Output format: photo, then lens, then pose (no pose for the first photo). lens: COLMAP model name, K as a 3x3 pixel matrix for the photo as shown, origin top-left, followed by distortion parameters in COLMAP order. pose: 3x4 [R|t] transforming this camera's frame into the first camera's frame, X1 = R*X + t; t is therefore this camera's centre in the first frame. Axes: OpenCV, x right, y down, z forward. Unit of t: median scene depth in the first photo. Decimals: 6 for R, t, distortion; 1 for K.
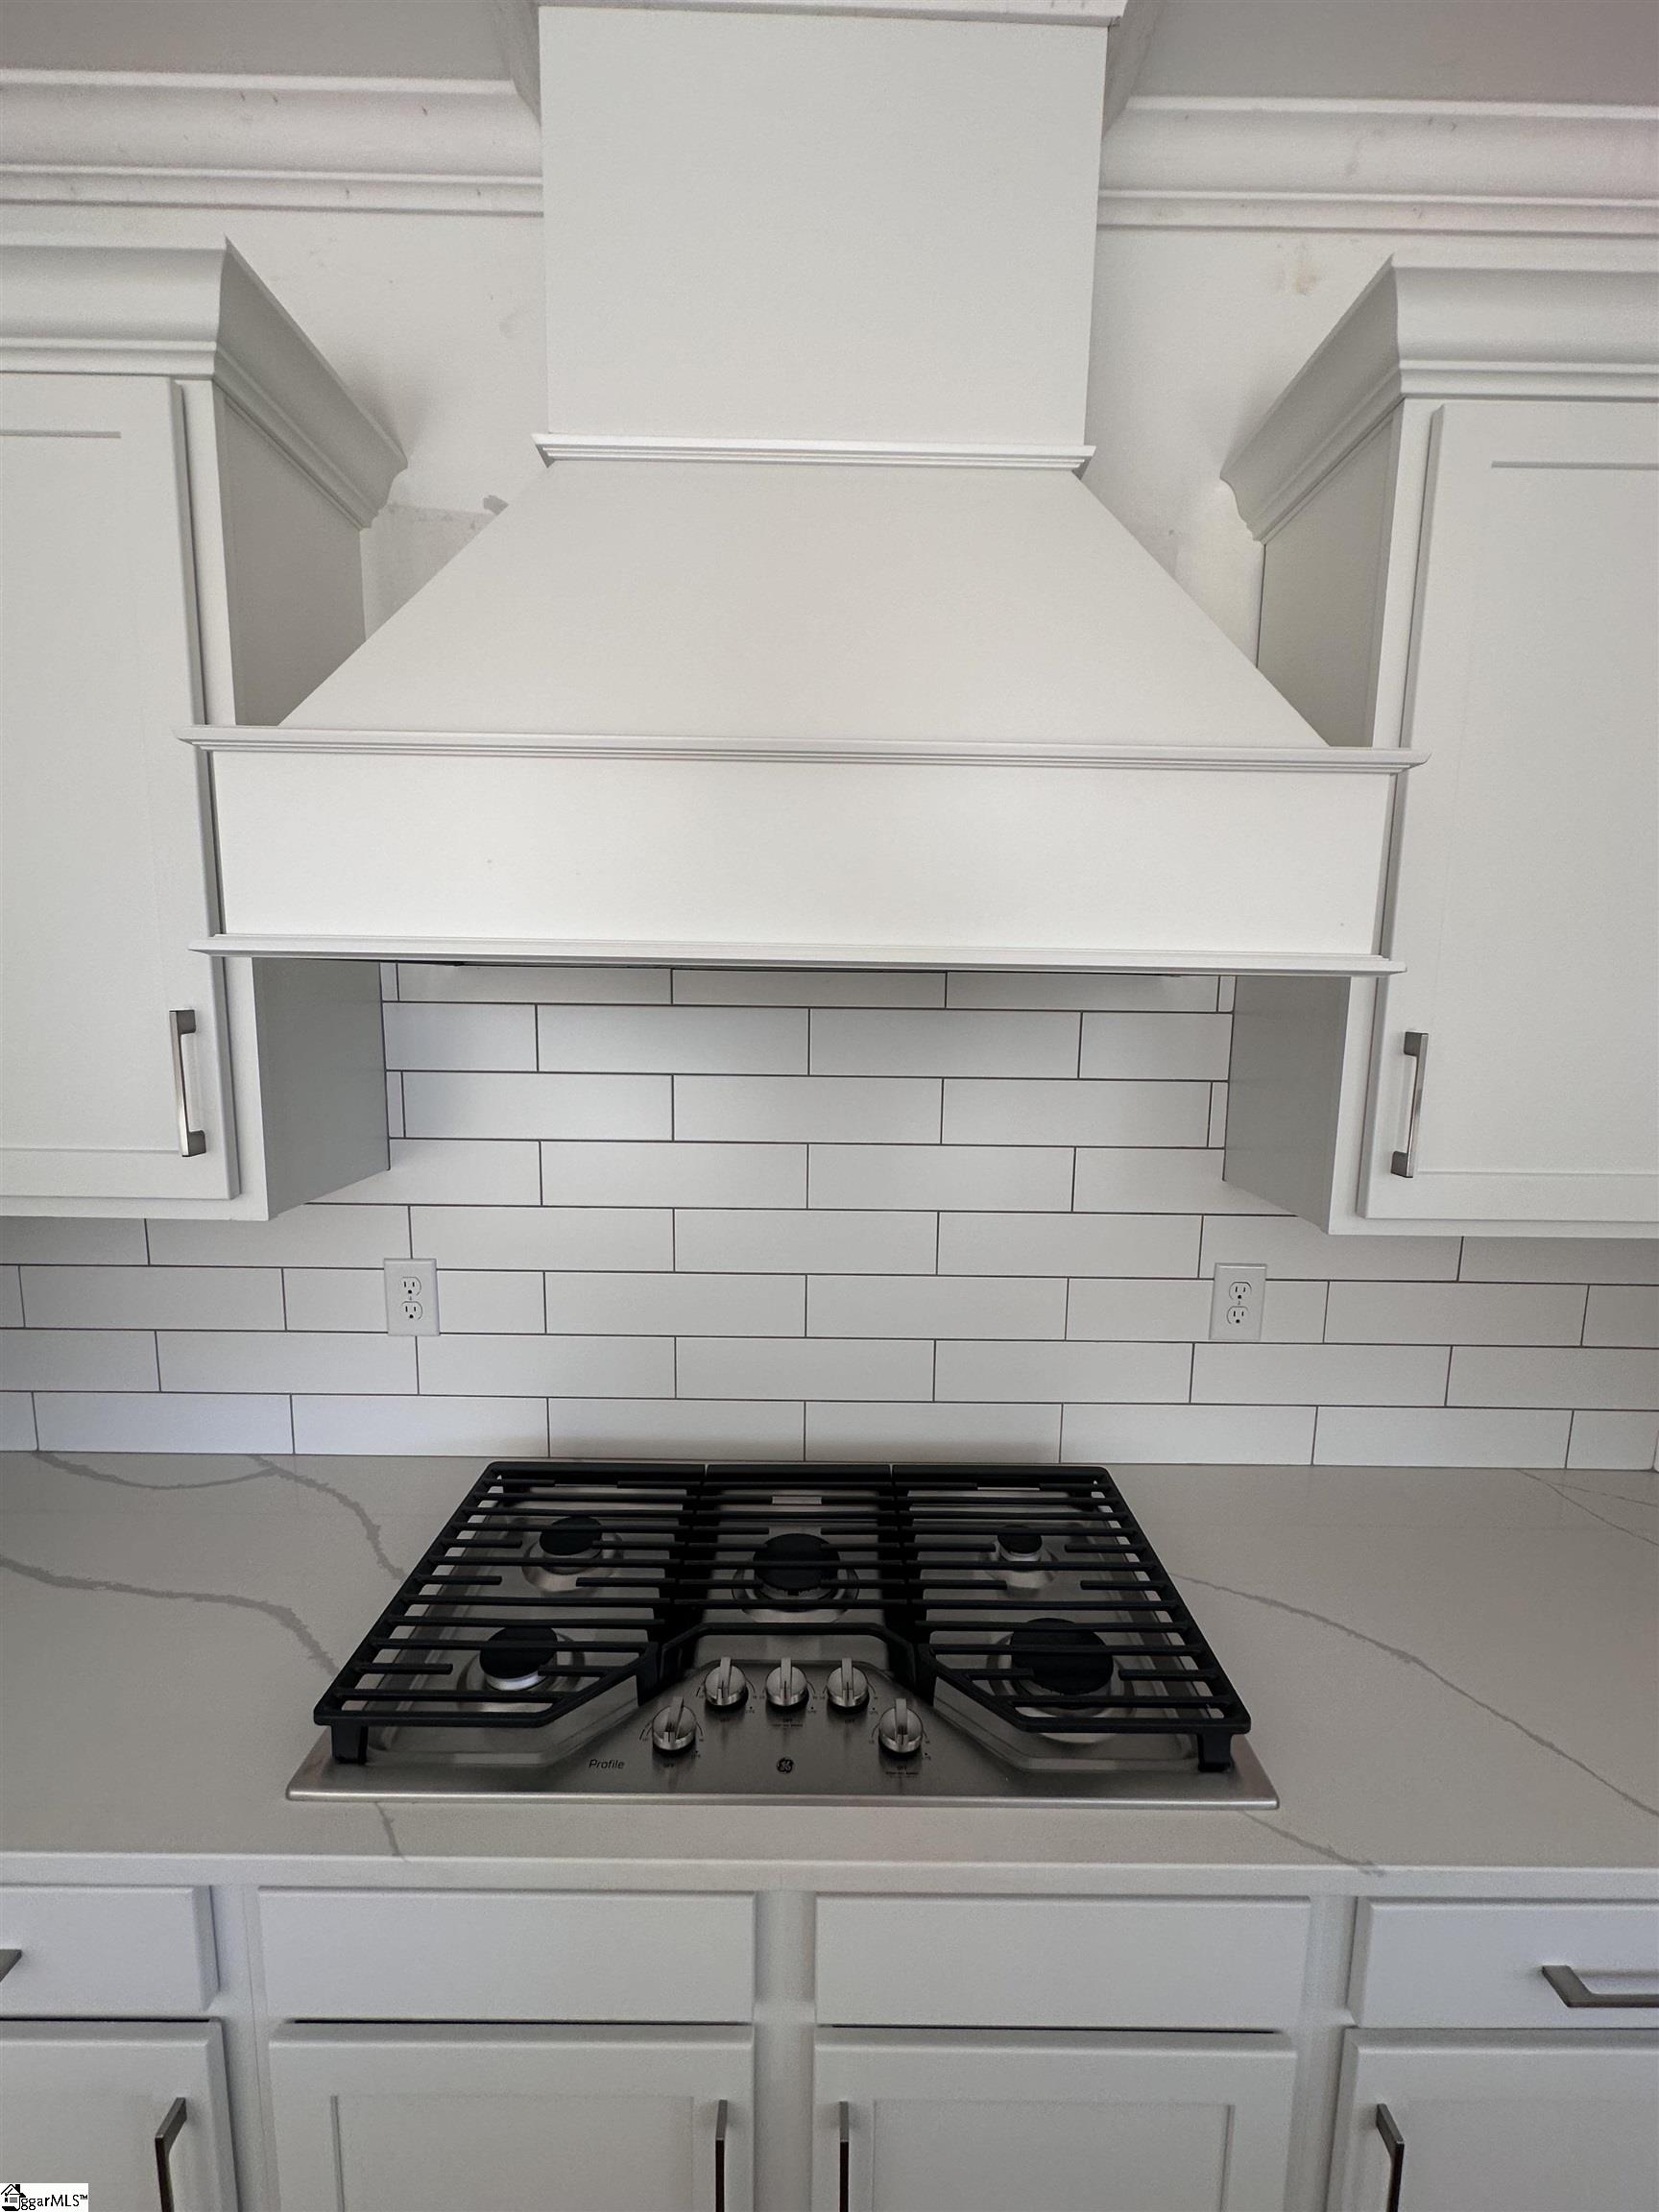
lens RADIAL K [[891.5, 0, 825.4], [0, 891.5, 1116.0], [0, 0, 1]] dist [0.009122, 0.000511]
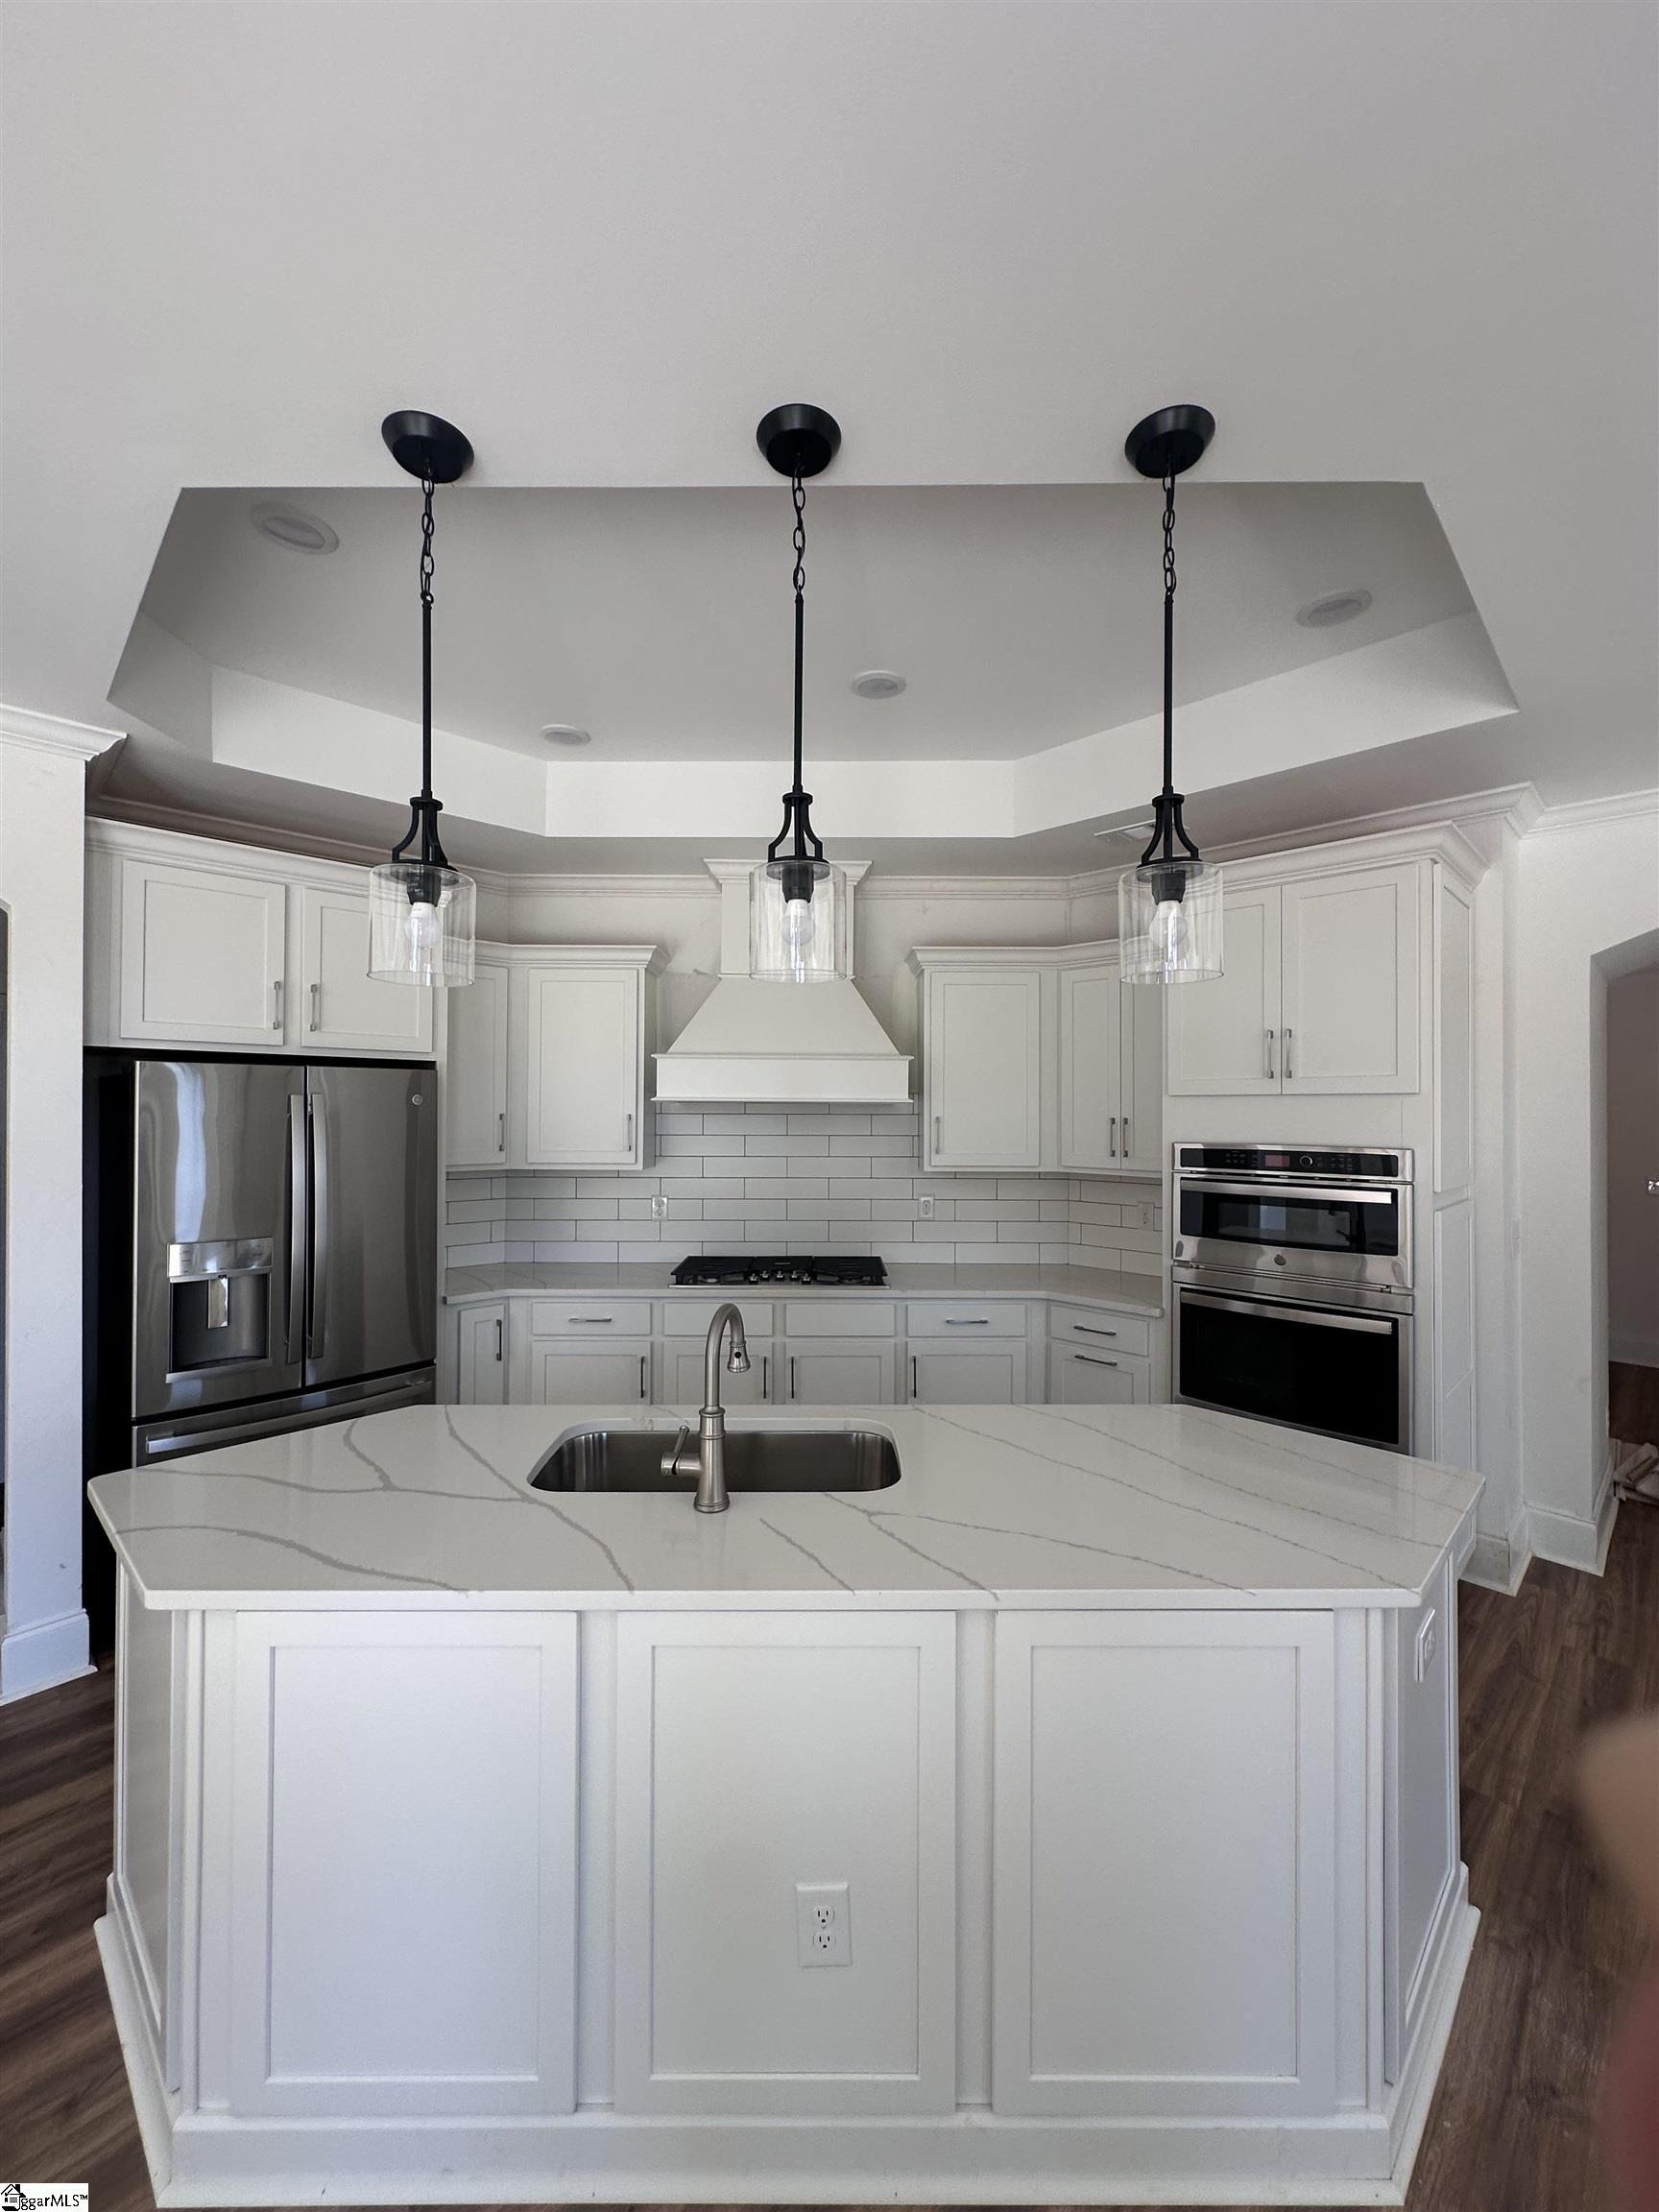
lens RADIAL K [[891.5, 0, 835.1], [0, 891.5, 1109.8], [0, 0, 1]] dist [0.009122, 0.000511]
pose [[0.999914, -0.010490, 0.007929, 0.164398], [0.011506, 0.989892, -0.141359, 0.409574], [-0.006366, 0.141438, 0.989927, -2.787808]]
